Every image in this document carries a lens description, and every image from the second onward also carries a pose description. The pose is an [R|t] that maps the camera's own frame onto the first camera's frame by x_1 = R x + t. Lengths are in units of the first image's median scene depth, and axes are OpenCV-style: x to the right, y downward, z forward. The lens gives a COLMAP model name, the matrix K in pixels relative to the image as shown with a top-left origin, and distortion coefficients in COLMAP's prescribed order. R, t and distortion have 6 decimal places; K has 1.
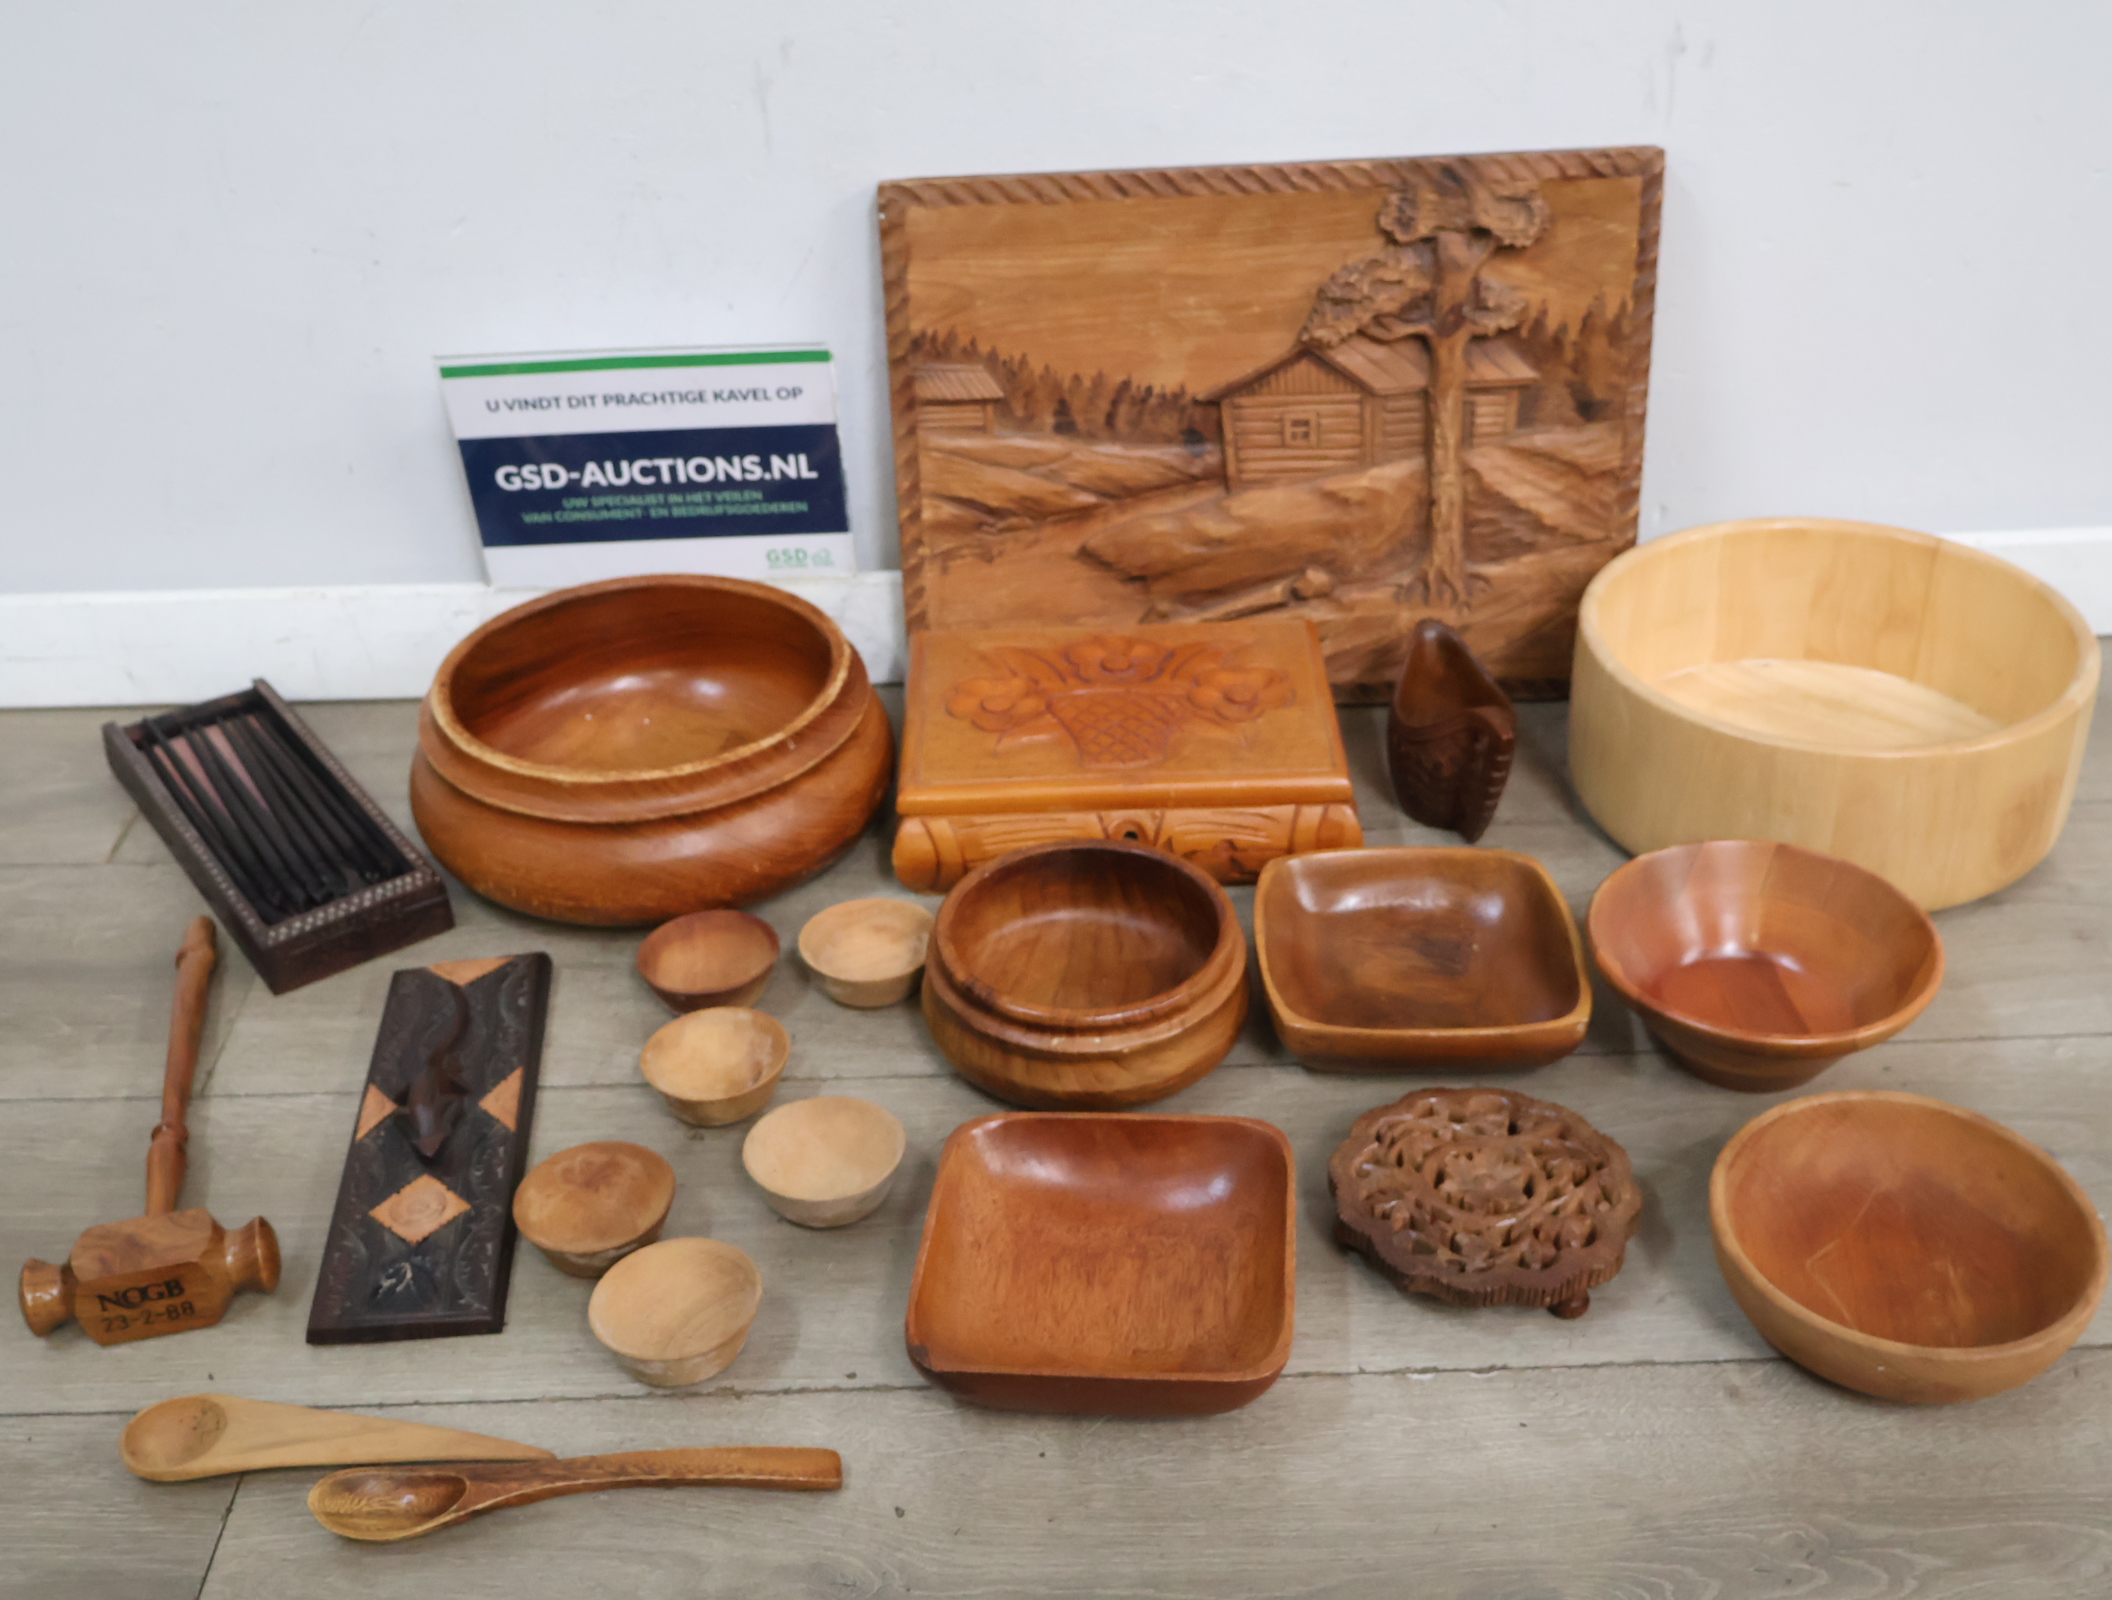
lens RADIAL K [[2396.6, 0, 1059.2], [0, 2396.6, 800.2], [0, 0, 1]] dist [0.009858, 0.000000]
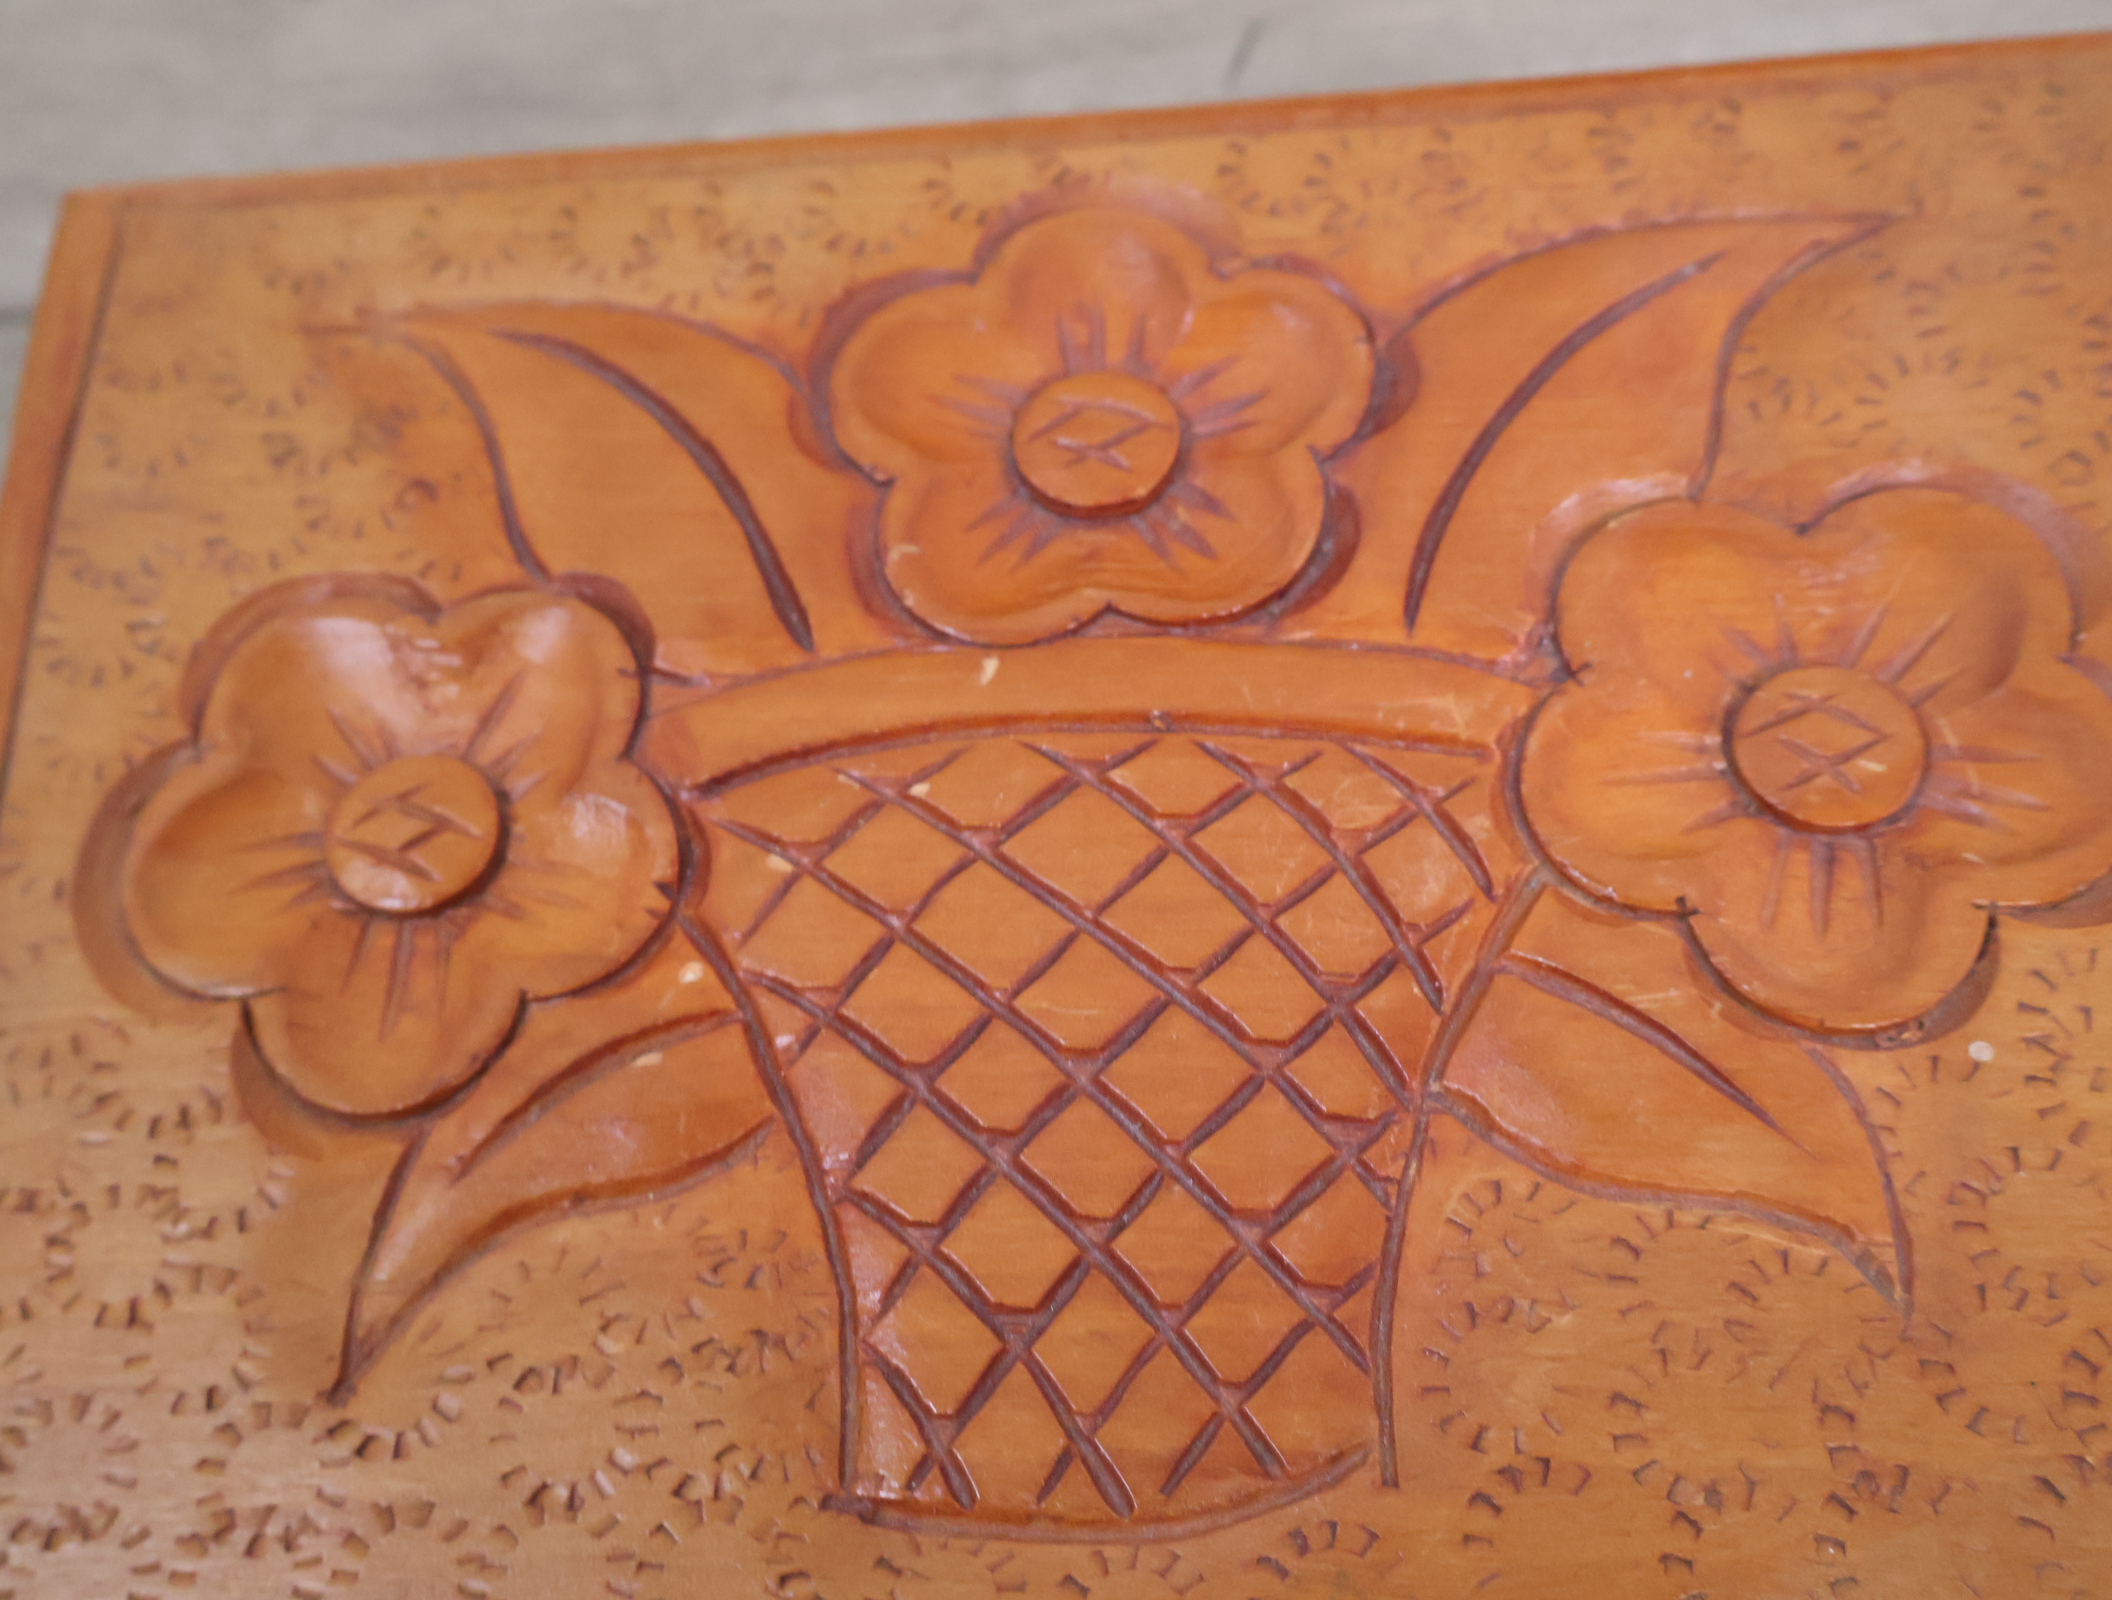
lens RADIAL K [[2396.6, 0, 1052.9], [0, 2396.6, 802.8], [0, 0, 1]] dist [0.009858, 0.000000]
pose [[0.997463, -0.027766, -0.065543, 0.031981], [0.057352, 0.858876, 0.508962, -0.126722], [0.042162, -0.511430, 0.858290, 0.834847]]
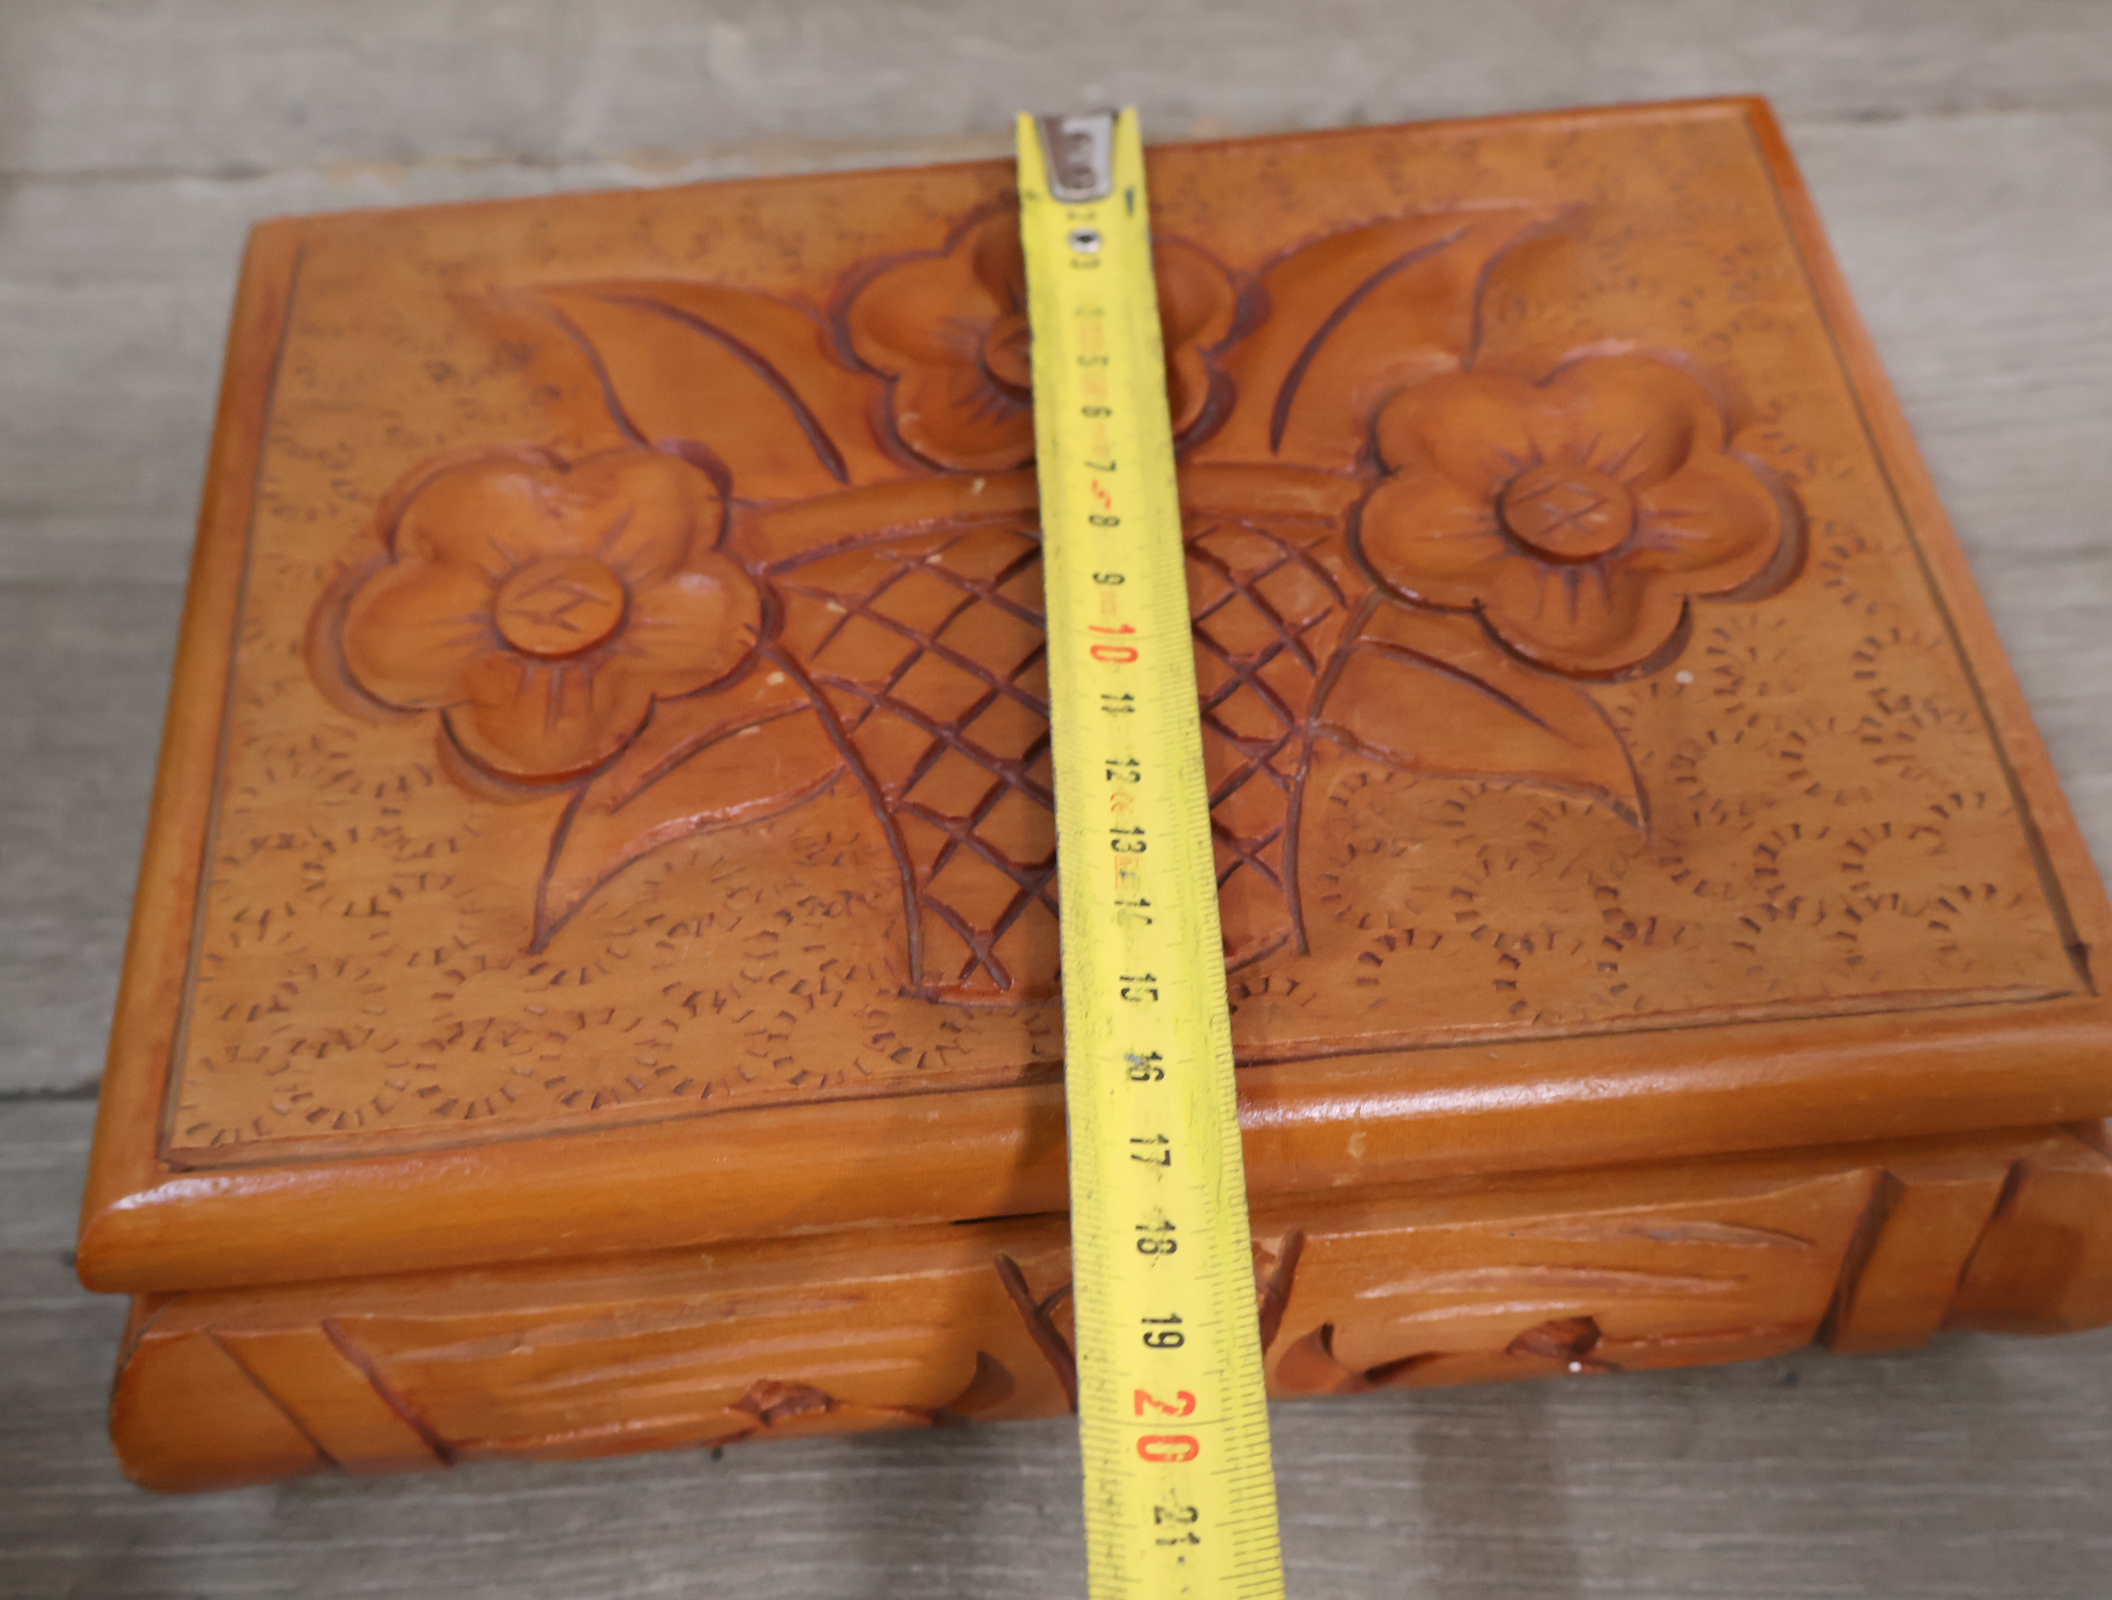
lens RADIAL K [[2396.6, 0, 1040.4], [0, 2396.6, 797.7], [0, 0, 1]] dist [0.009858, 0.000000]
pose [[0.997806, -0.059010, 0.030012, 0.013510], [0.045150, 0.938103, 0.343401, -0.100464], [-0.048419, -0.341292, 0.938709, 0.750705]]
